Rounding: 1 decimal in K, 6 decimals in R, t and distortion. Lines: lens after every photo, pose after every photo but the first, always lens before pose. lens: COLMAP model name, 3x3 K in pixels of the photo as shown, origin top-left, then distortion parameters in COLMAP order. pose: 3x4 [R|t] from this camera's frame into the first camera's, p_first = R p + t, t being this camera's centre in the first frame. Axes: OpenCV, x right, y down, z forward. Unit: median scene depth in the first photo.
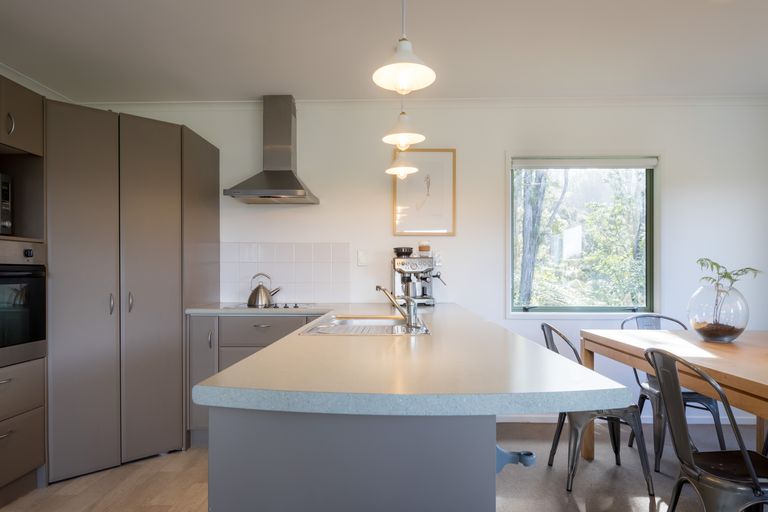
lens RADIAL K [[477.9, 0, 387.7], [0, 477.9, 268.2], [0, 0, 1]] dist [-0.000593, 0.001665]
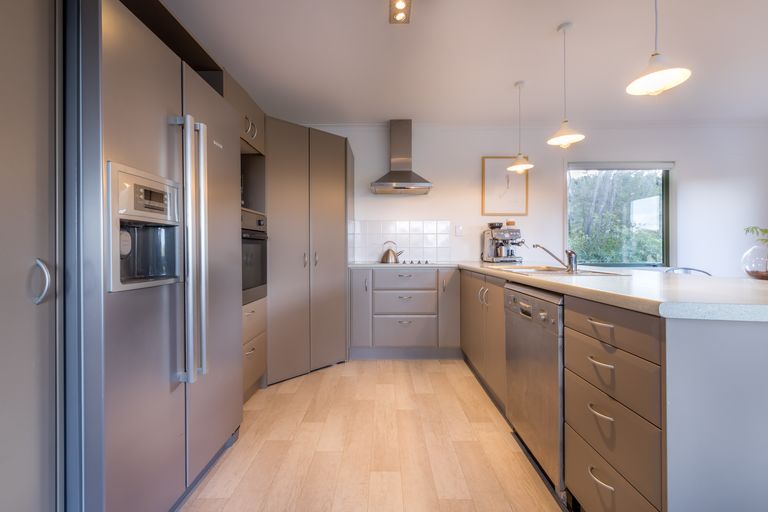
lens RADIAL K [[309.3, 0, 389.0], [0, 309.3, 247.4], [0, 0, 1]] dist [0.003994, 0.000025]
pose [[0.999686, 0.003388, 0.024825, -0.328703], [-0.003492, 0.999985, 0.004147, 0.029848], [-0.024811, -0.004232, 0.999683, 0.061619]]
